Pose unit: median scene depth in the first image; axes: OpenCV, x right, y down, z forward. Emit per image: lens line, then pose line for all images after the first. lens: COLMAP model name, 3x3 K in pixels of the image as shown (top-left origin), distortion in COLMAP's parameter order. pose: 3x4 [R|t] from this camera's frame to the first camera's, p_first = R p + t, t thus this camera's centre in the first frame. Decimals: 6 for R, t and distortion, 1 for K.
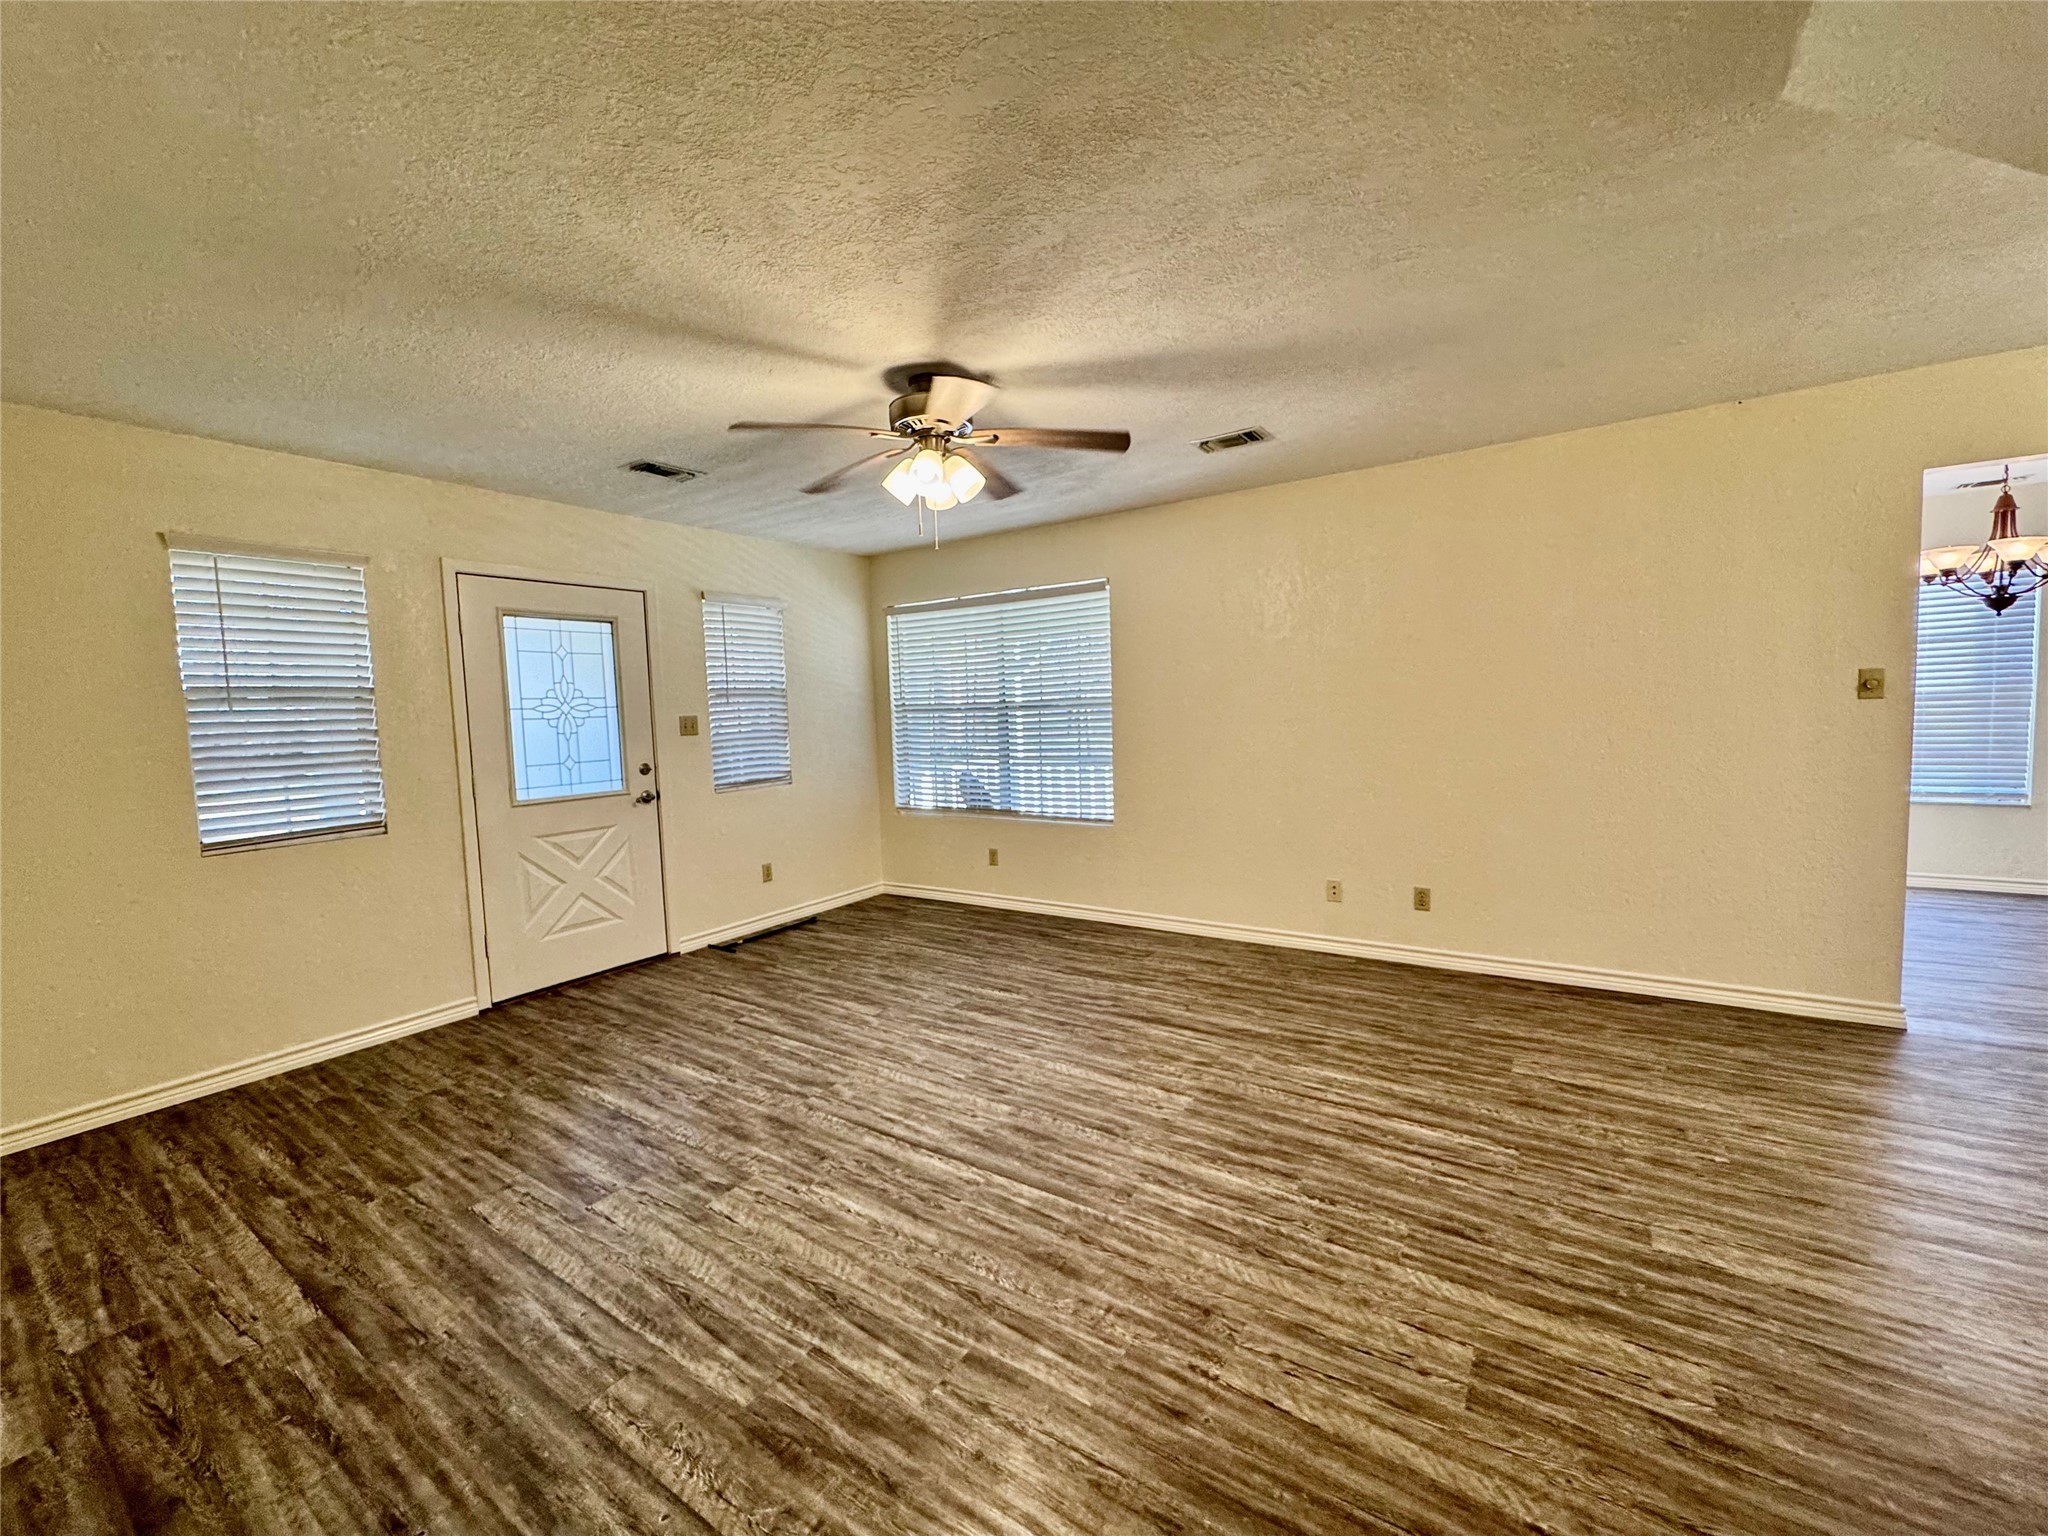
lens RADIAL K [[812.3, 0, 1023.0], [0, 812.3, 762.9], [0, 0, 1]] dist [-0.003684, 0.000359]
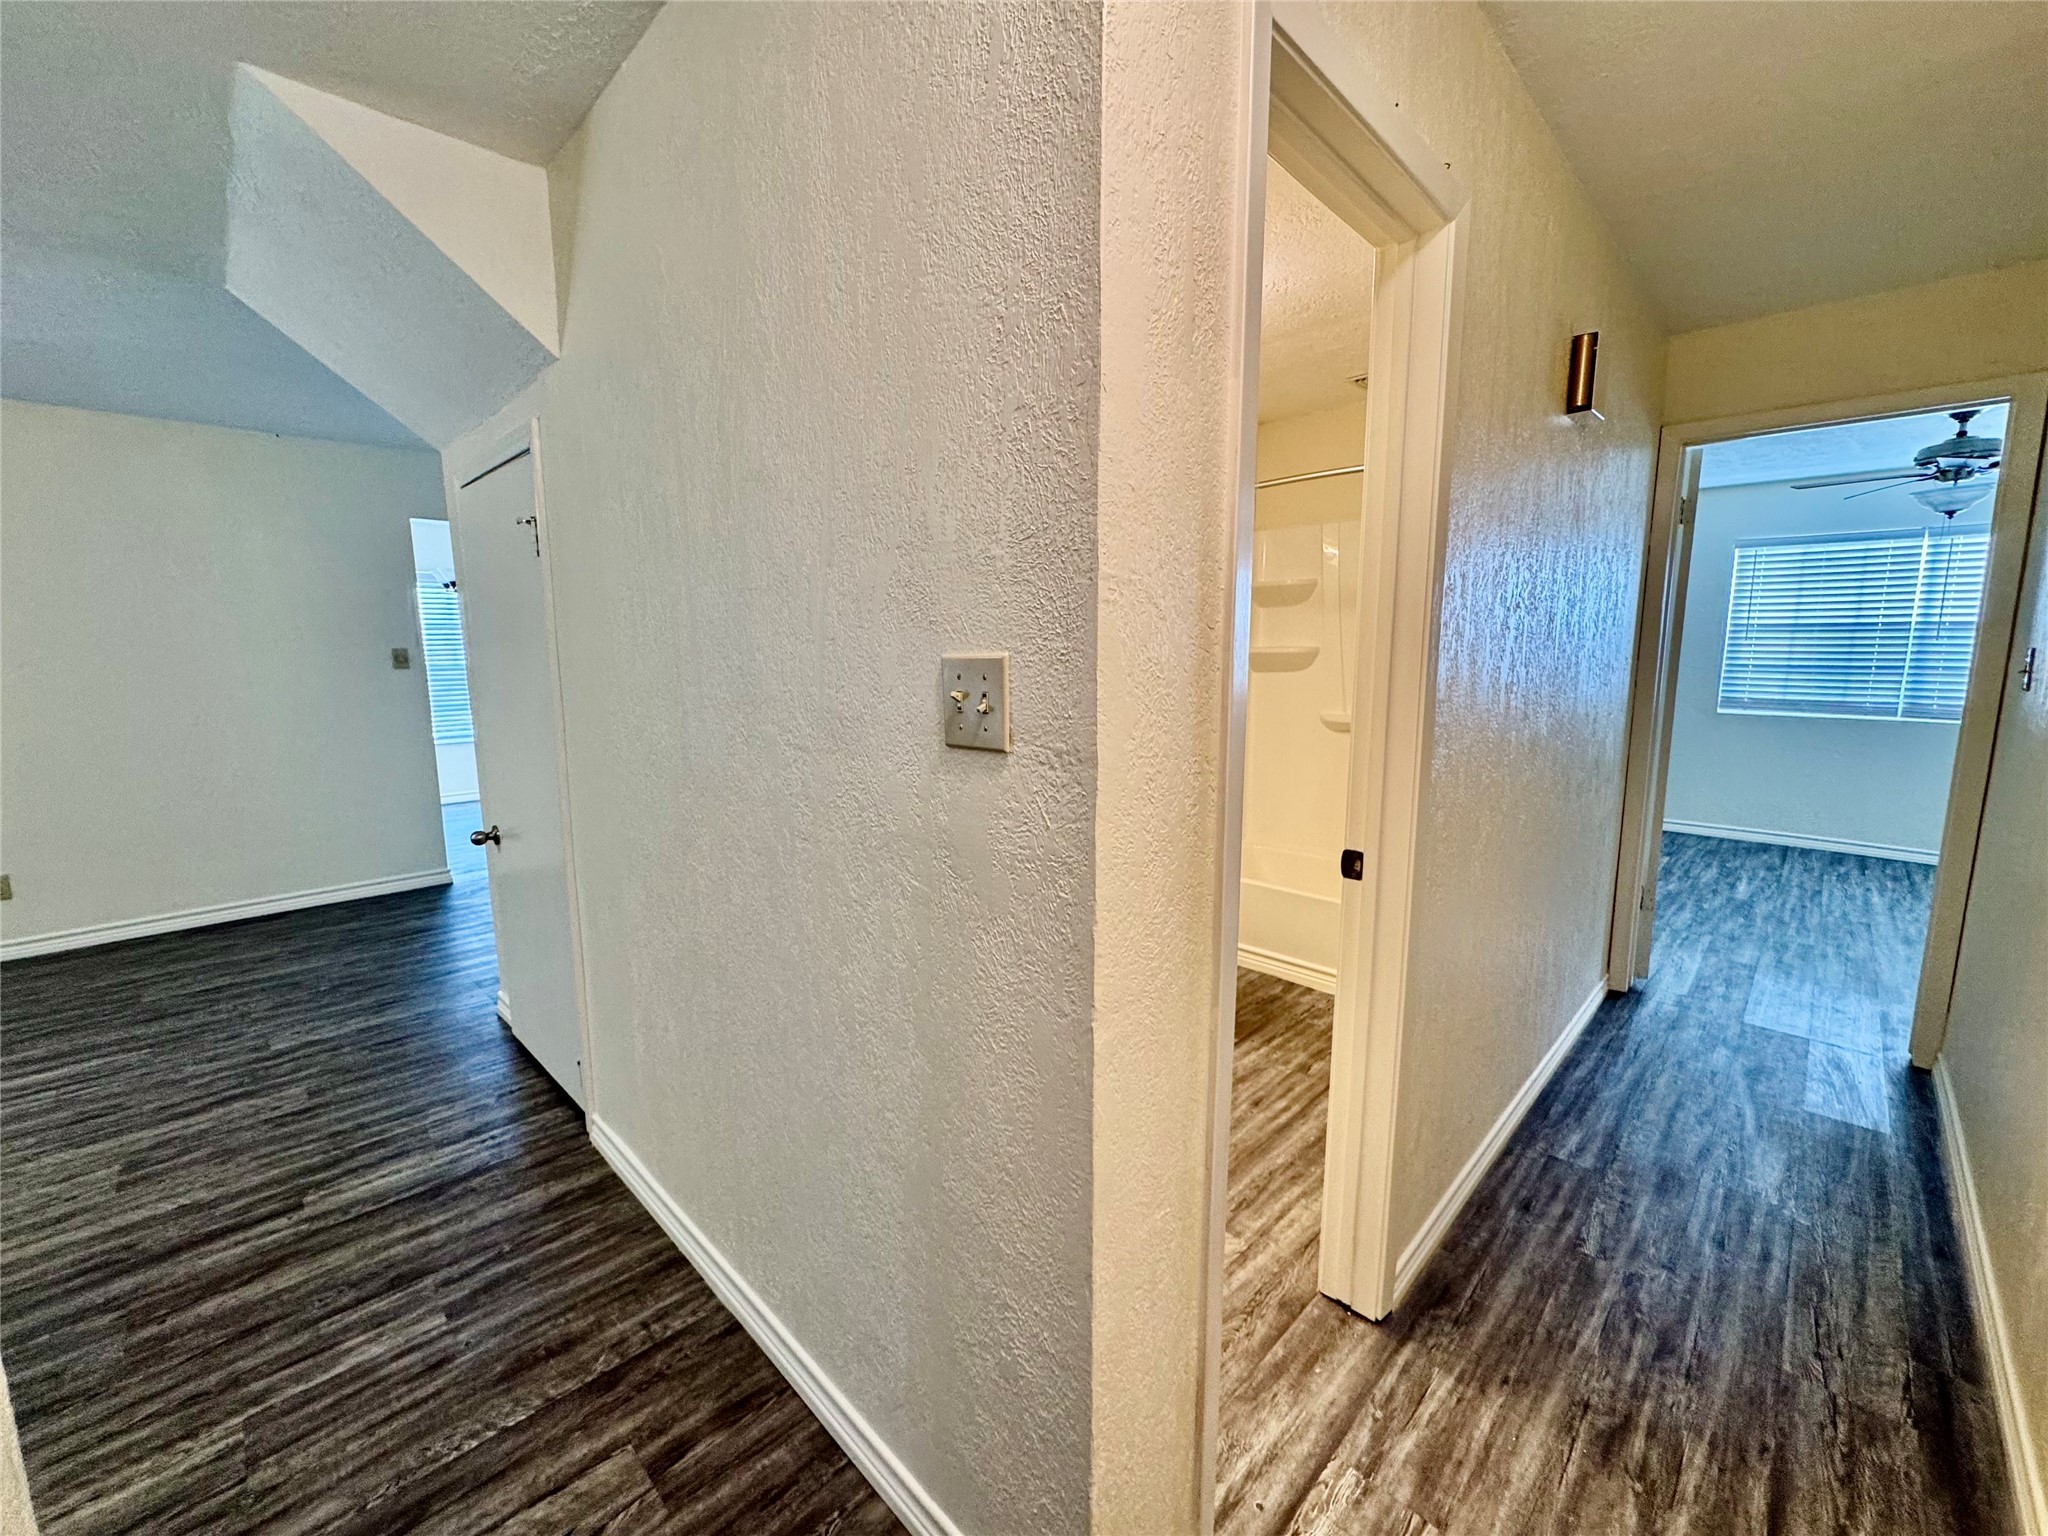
lens RADIAL K [[812.3, 0, 1023.0], [0, 812.3, 762.9], [0, 0, 1]] dist [-0.003684, 0.000359]
pose [[0.187463, -0.106929, 0.976434, -0.261393], [0.069207, 0.993025, 0.095459, 0.034948], [-0.979831, 0.049681, 0.193556, -0.496630]]
